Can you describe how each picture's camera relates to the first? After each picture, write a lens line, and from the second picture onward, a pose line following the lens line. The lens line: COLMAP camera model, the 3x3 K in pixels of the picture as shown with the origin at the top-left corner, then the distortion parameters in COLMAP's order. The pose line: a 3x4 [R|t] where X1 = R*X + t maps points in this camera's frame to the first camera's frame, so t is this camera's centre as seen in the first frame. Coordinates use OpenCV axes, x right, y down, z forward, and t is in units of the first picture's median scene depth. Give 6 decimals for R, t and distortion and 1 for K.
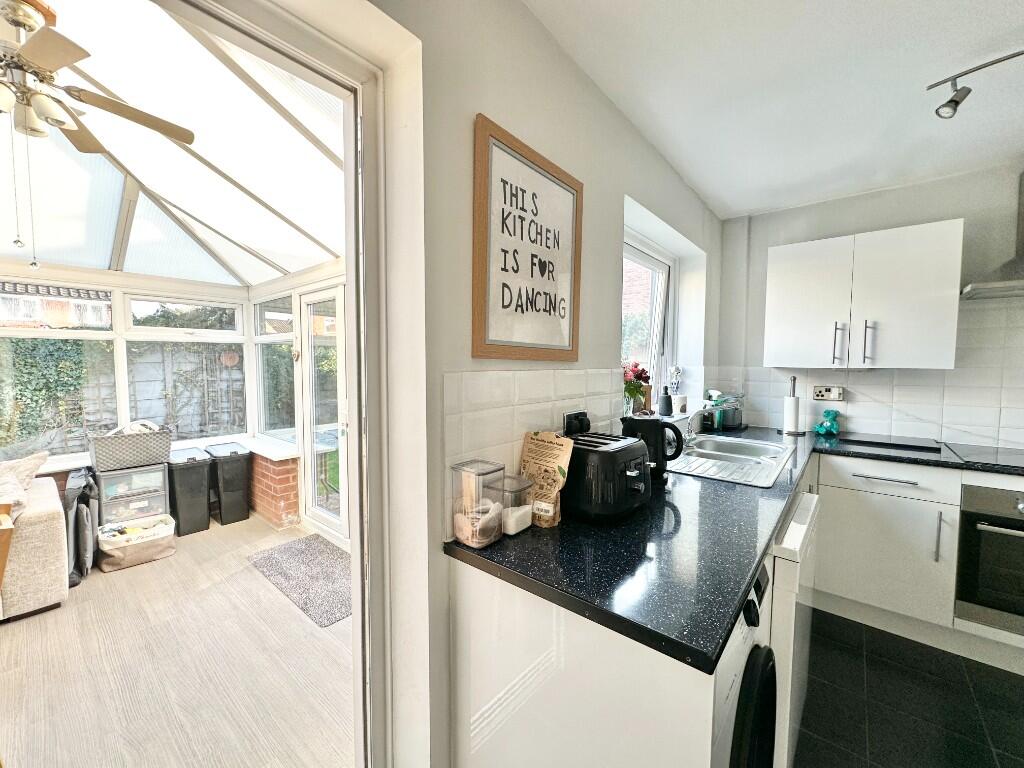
lens RADIAL K [[406.0, 0, 512.0], [0, 406.0, 384.0], [0, 0, 1]] dist [0.000136, 0.000451]
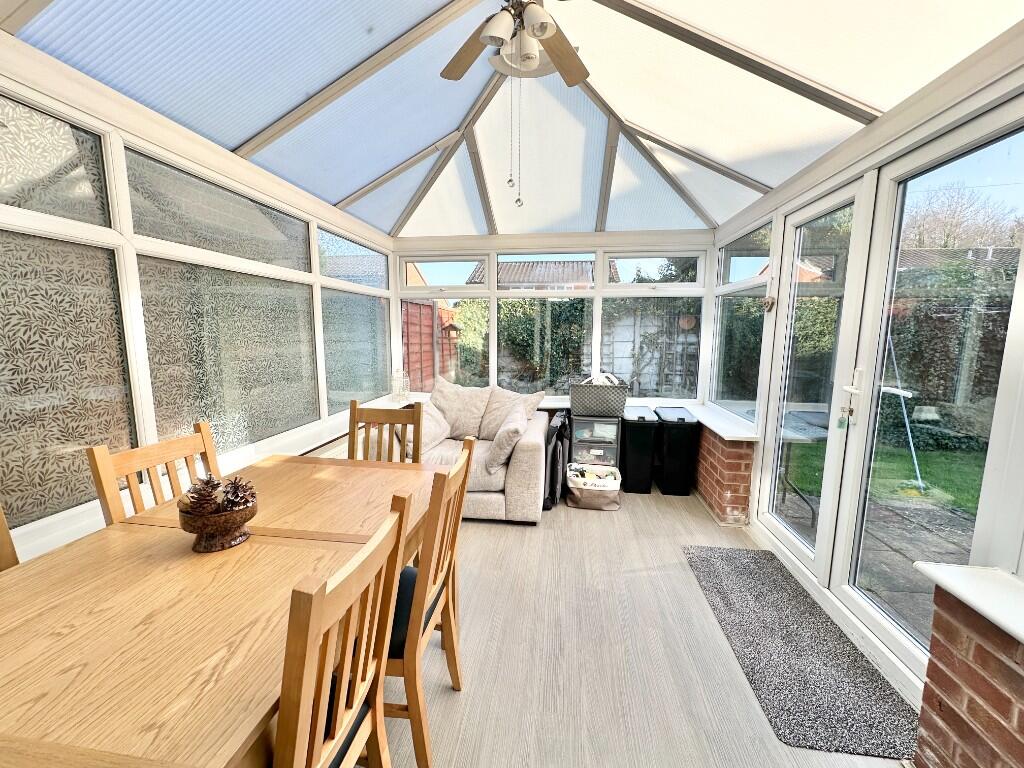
lens RADIAL K [[406.0, 0, 512.0], [0, 406.0, 384.0], [0, 0, 1]] dist [0.000136, 0.000451]
pose [[0.530686, 0.114679, -0.839774, -0.155918], [-0.052674, 0.993351, 0.102365, 0.022749], [0.845930, -0.010089, 0.533198, 0.231571]]
